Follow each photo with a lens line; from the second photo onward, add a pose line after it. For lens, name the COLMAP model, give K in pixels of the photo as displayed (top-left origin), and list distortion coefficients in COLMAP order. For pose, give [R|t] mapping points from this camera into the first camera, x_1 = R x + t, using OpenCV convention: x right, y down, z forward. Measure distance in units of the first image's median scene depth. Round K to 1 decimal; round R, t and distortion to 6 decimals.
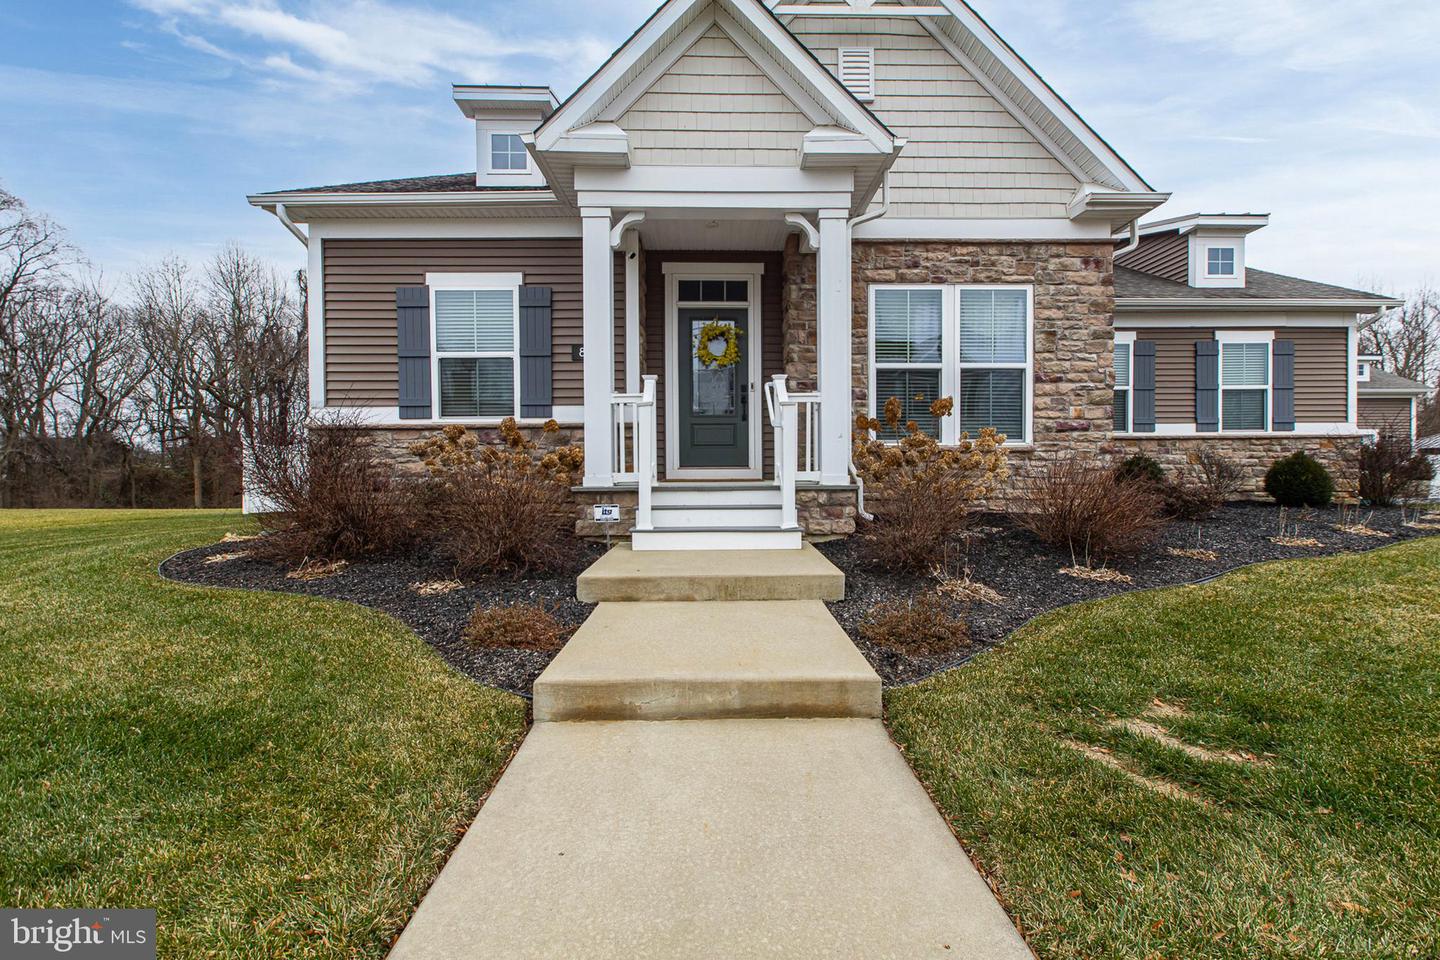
lens RADIAL K [[623.9, 0, 733.4], [0, 623.9, 486.2], [0, 0, 1]] dist [-0.010306, 0.000548]
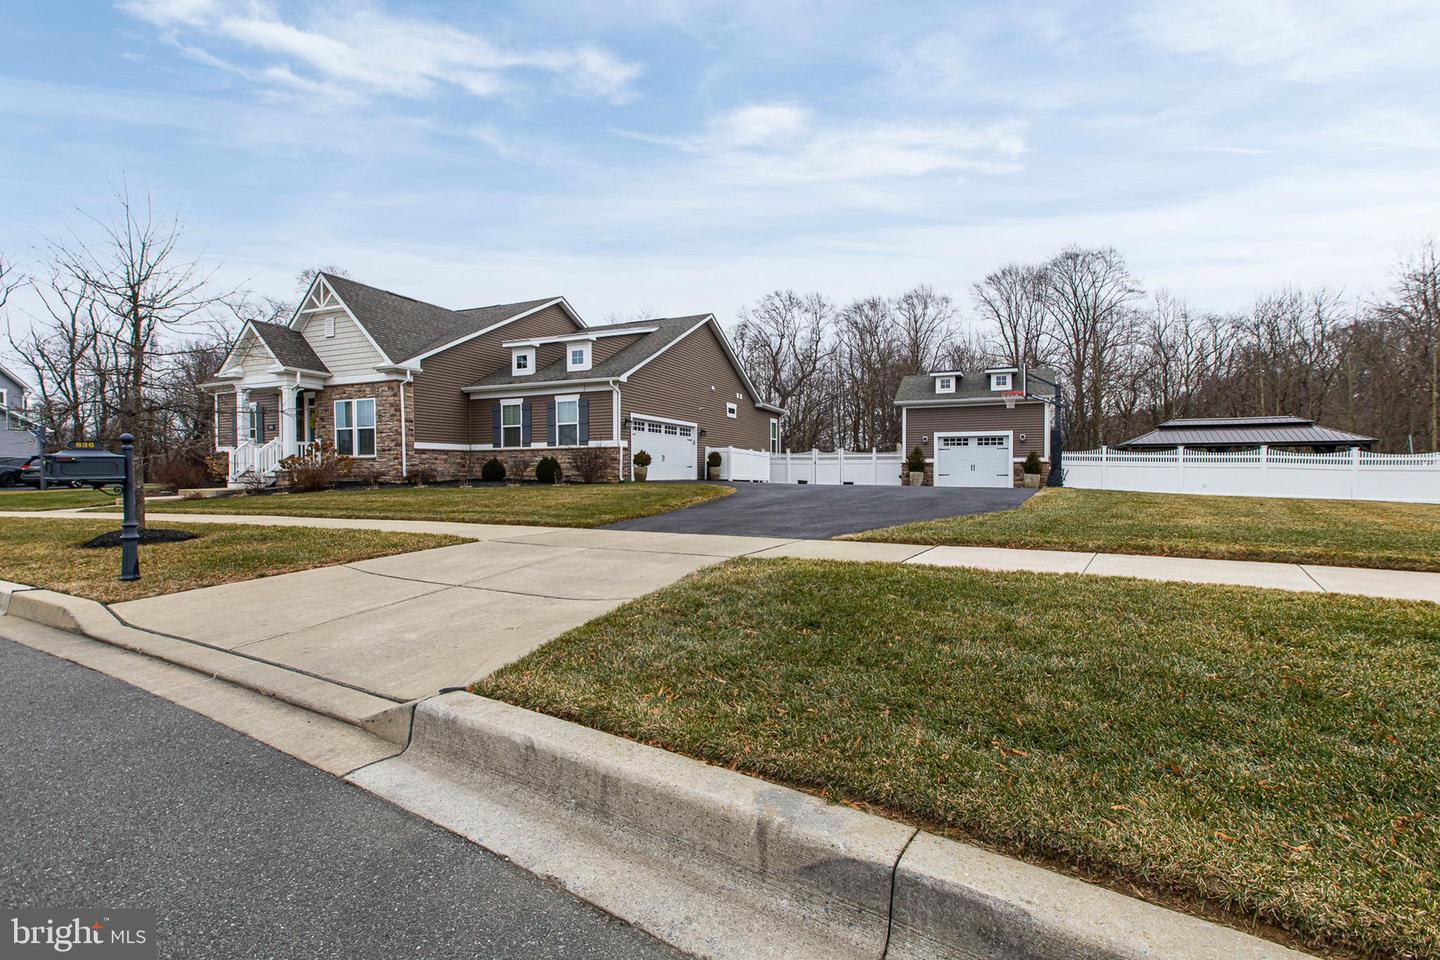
lens RADIAL K [[623.9, 0, 723.9], [0, 623.9, 485.8], [0, 0, 1]] dist [-0.010306, 0.000548]
pose [[0.921971, 0.009488, -0.387143, 2.962654], [-0.008570, 0.999955, 0.004097, 0.038324], [0.387165, -0.000460, 0.922010, -0.926821]]
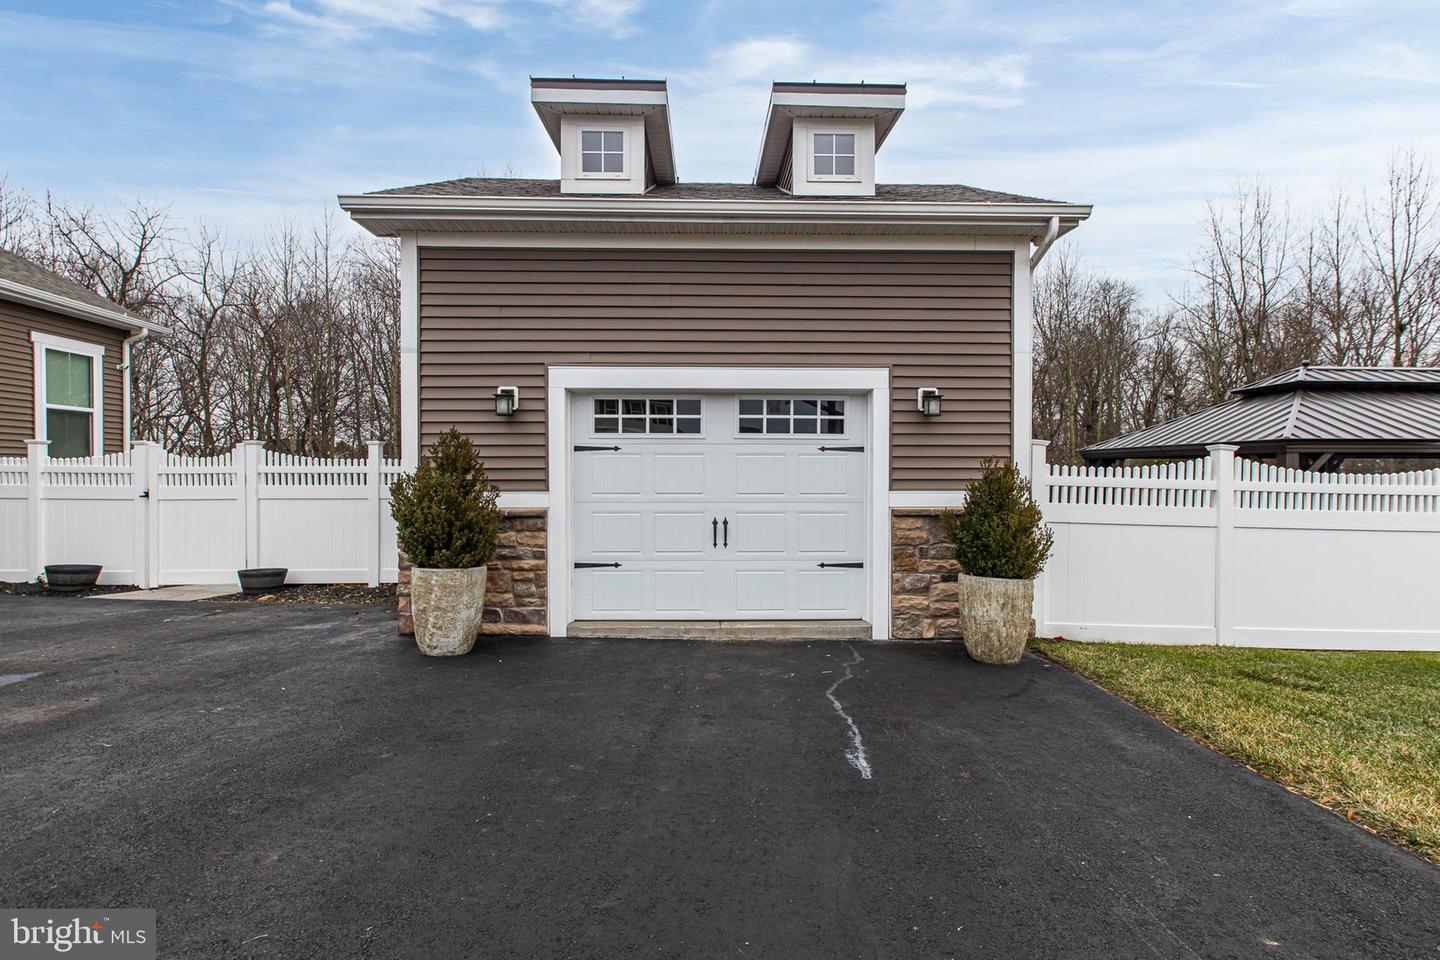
lens RADIAL K [[623.9, 0, 716.9], [0, 623.9, 479.0], [0, 0, 1]] dist [-0.010306, 0.000548]
pose [[0.999404, 0.001412, 0.034502, 2.861527], [-0.000729, 0.999804, -0.019789, -0.117652], [-0.034523, 0.019752, 0.999209, 2.176646]]
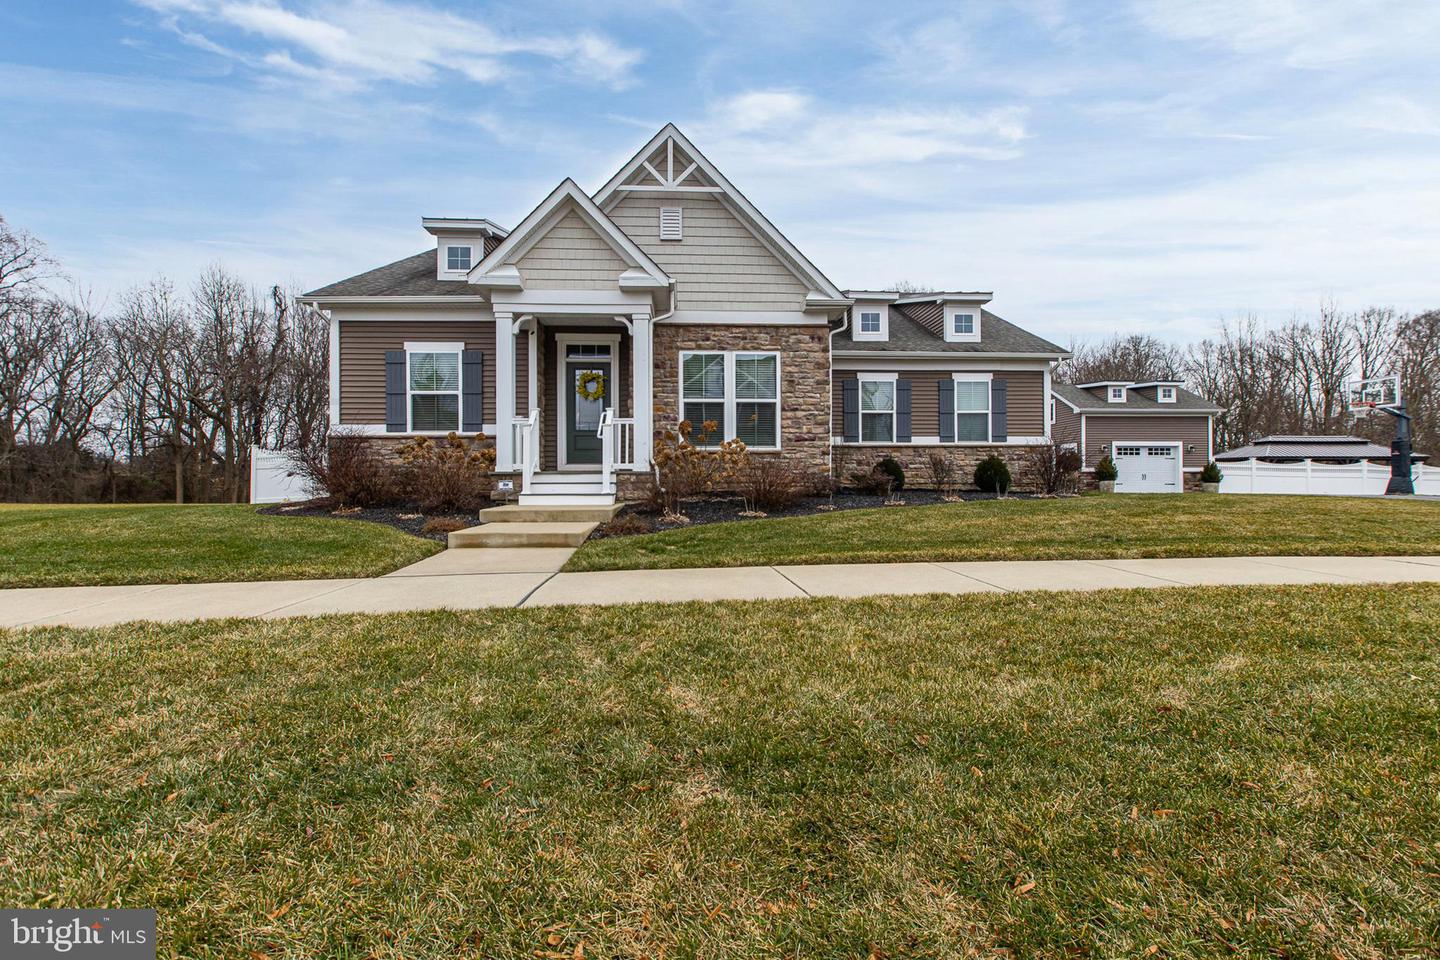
lens RADIAL K [[623.9, 0, 724.3], [0, 623.9, 483.4], [0, 0, 1]] dist [-0.010306, 0.000548]
pose [[0.999546, 0.002417, 0.030047, 0.287707], [-0.001774, 0.999769, -0.021414, 0.058041], [-0.030092, 0.021351, 0.999319, -0.628294]]
